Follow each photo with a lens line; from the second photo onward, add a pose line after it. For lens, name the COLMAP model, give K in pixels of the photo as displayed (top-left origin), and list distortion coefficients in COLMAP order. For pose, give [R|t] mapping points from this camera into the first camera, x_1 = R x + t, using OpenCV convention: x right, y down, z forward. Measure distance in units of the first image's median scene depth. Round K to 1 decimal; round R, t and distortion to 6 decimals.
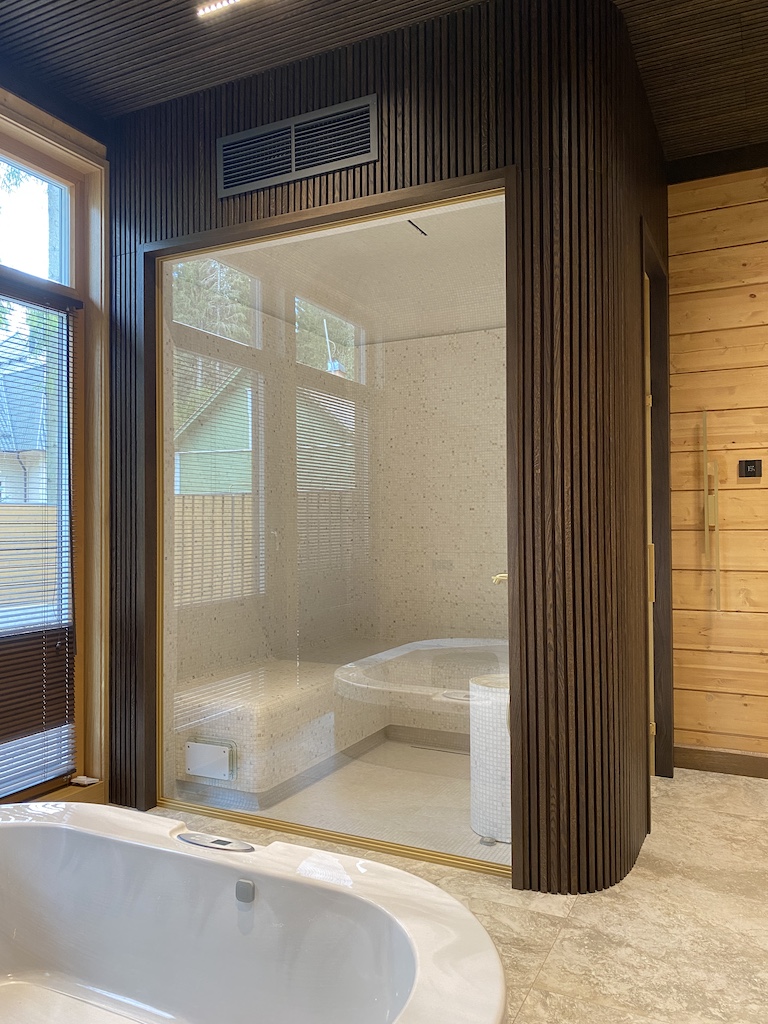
lens RADIAL K [[781.4, 0, 379.9], [0, 781.4, 514.1], [0, 0, 1]] dist [0.032234, -0.034412]
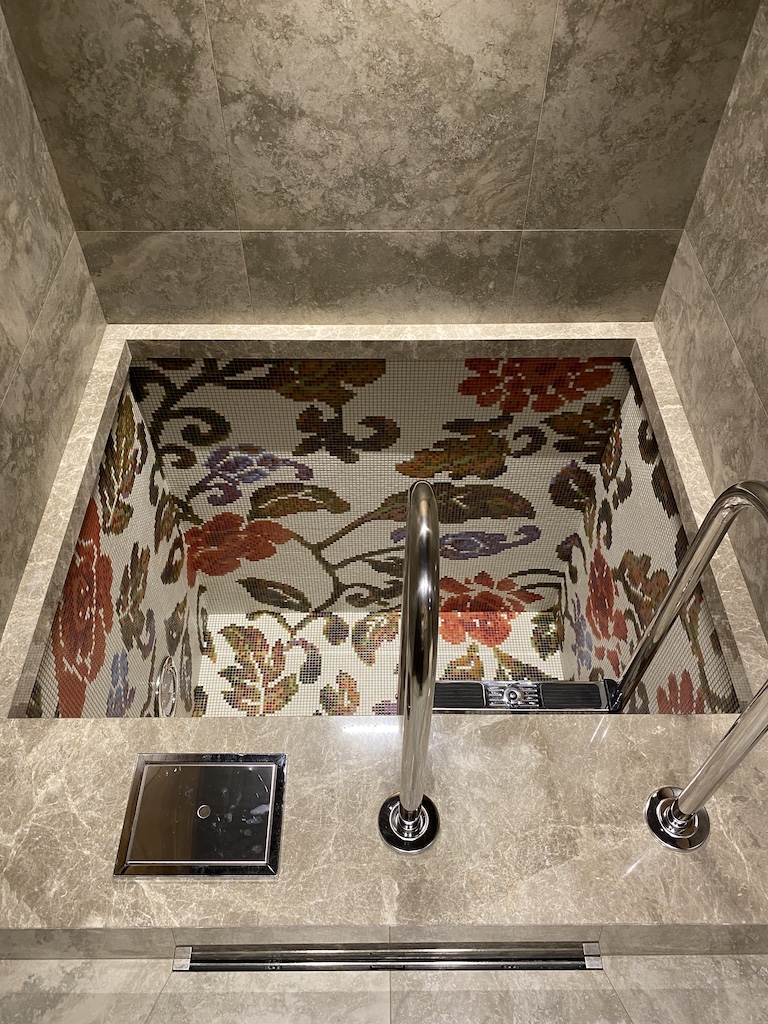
lens RADIAL K [[781.4, 0, 381.5], [0, 781.4, 515.2], [0, 0, 1]] dist [0.032234, -0.034412]
pose [[0.894713, -0.287893, -0.341477, 0.519336], [-0.016578, -0.785422, 0.618739, -0.295348], [-0.446334, -0.547933, -0.707500, 1.233562]]
